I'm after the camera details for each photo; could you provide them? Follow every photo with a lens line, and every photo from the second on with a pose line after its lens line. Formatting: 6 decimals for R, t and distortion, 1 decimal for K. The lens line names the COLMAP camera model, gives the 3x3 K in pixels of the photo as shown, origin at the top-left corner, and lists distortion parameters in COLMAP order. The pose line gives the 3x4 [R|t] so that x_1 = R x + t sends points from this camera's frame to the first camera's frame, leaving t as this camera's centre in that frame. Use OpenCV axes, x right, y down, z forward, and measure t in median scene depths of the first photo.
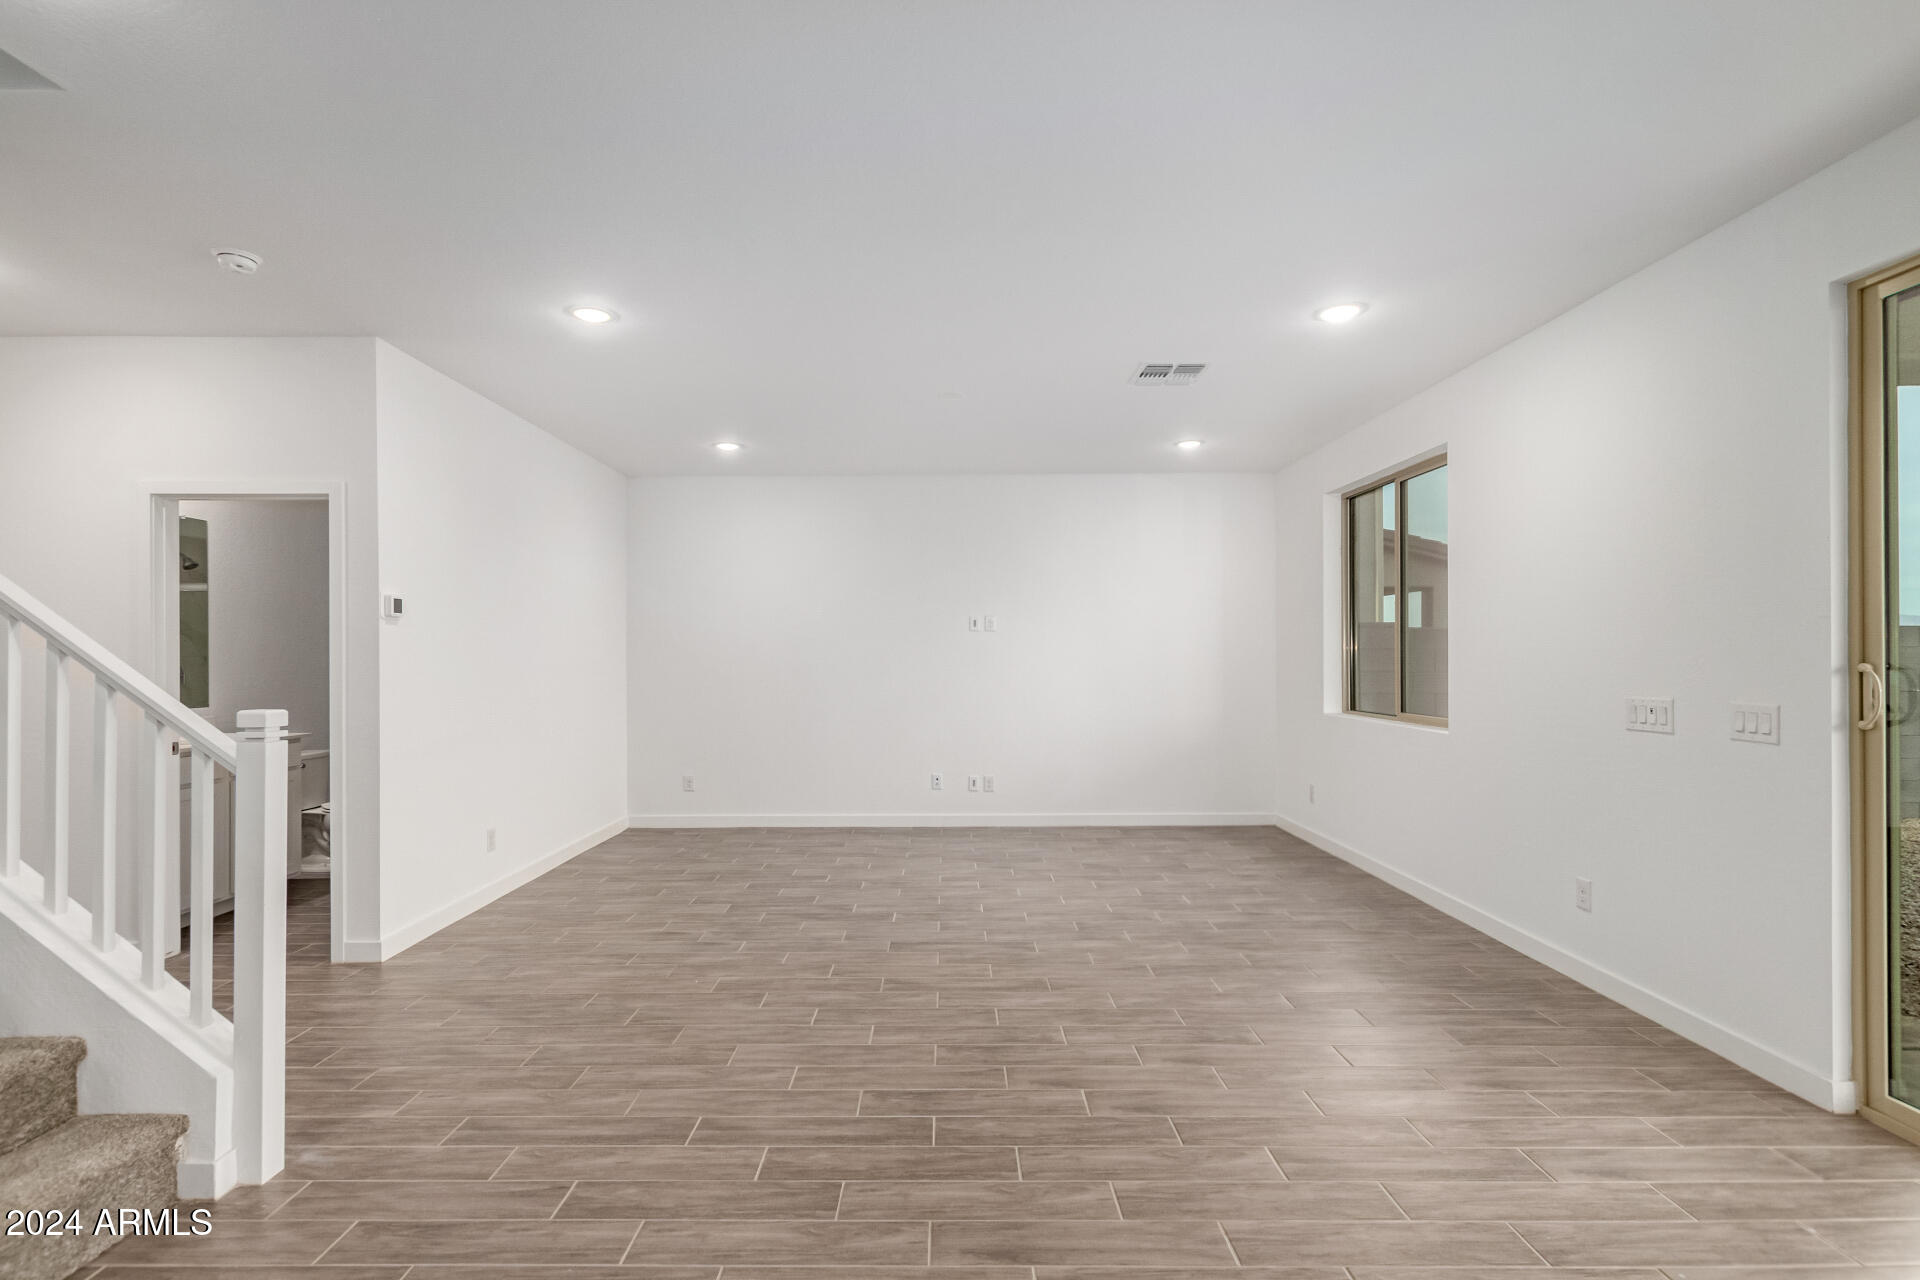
lens RADIAL K [[904.0, 0, 959.5], [0, 904.0, 660.9], [0, 0, 1]] dist [-0.008837, -0.000068]
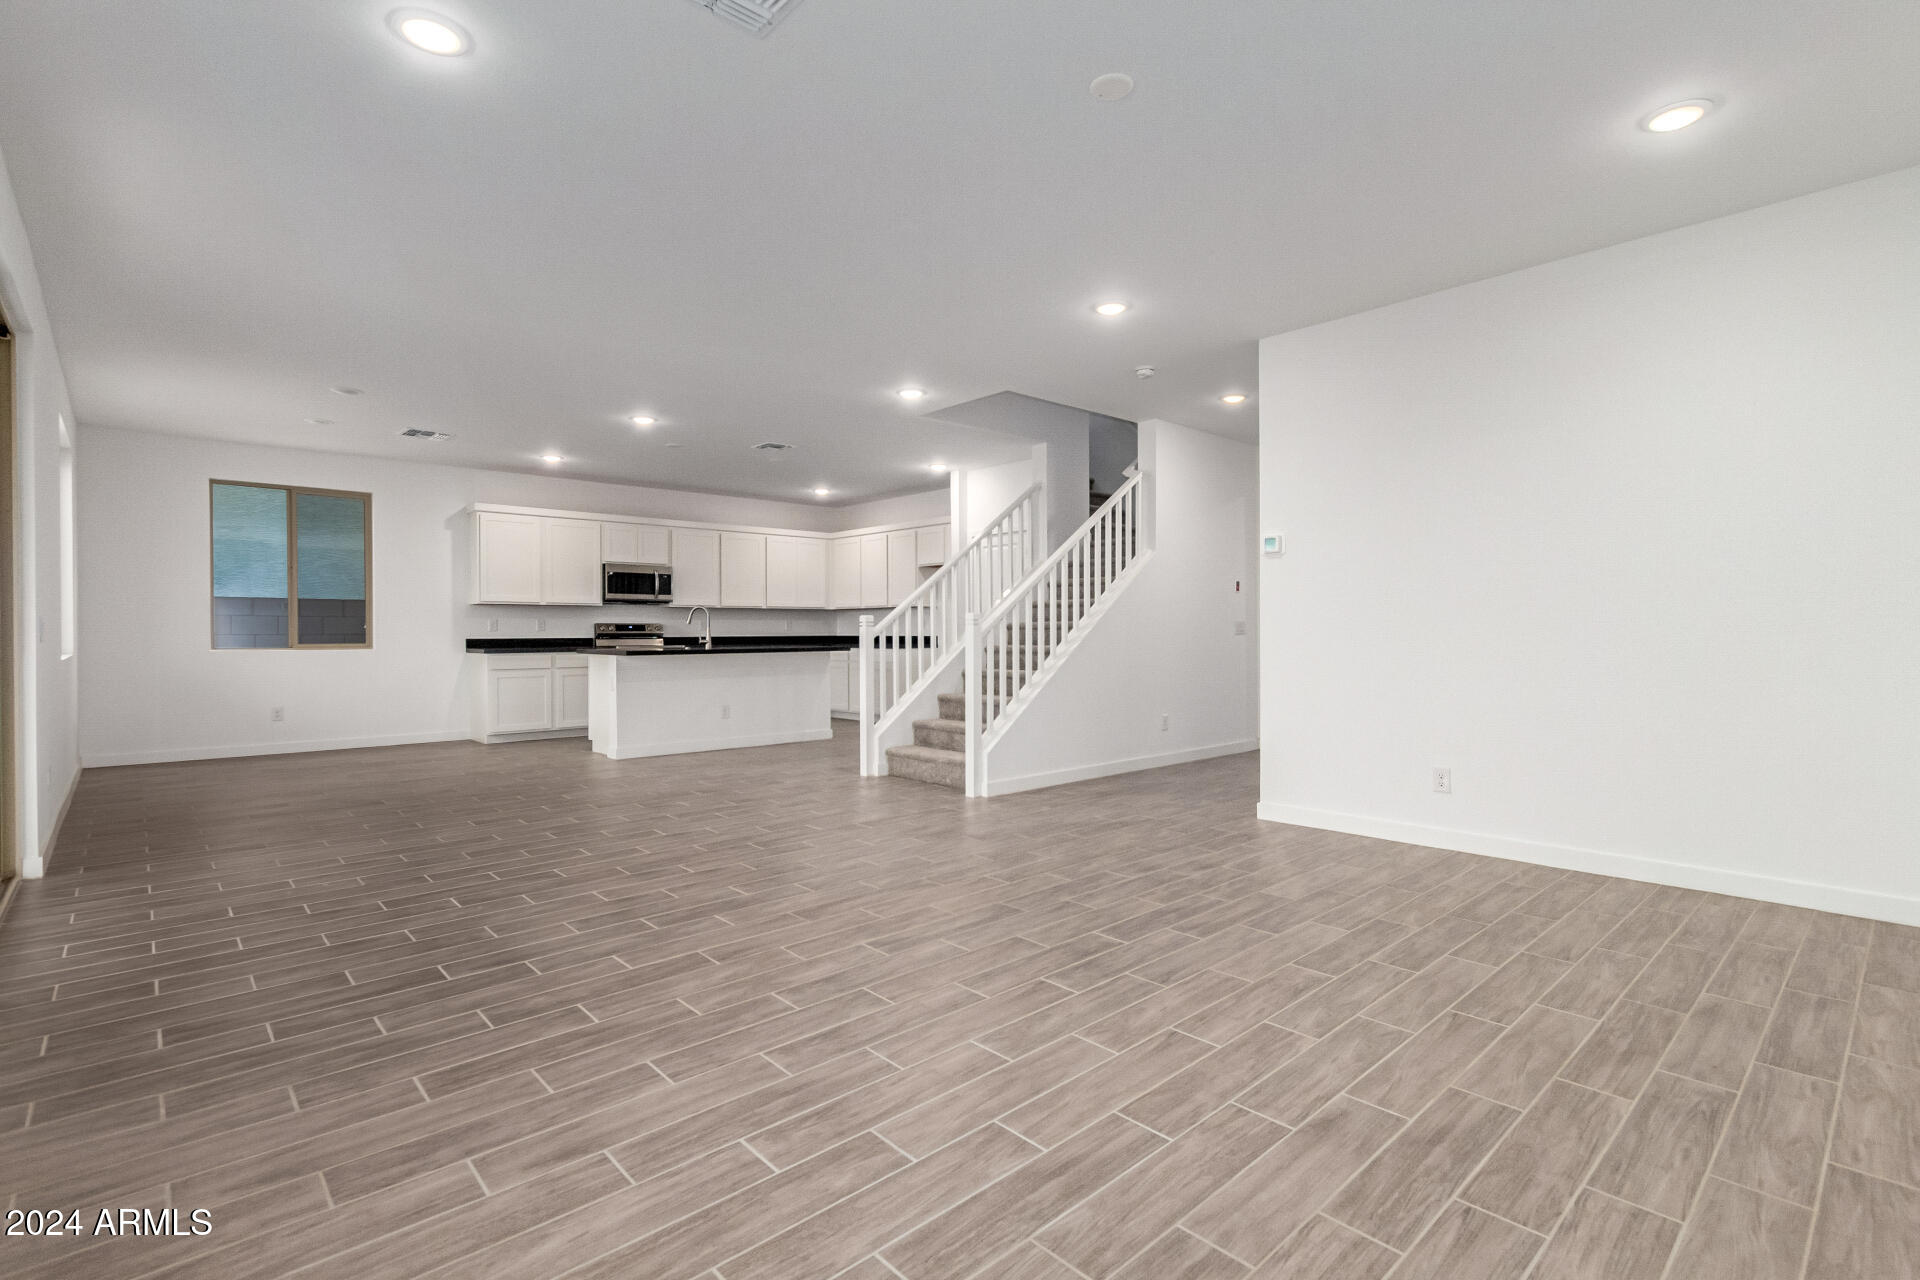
lens RADIAL K [[888.0, 0, 958.1], [0, 888.0, 689.3], [0, 0, 1]] dist [-0.000534, -0.000460]
pose [[-0.748308, 0.048817, -0.661552, 0.526162], [0.000605, 0.997338, 0.072910, 0.049633], [0.663351, 0.054159, -0.746346, 1.636369]]
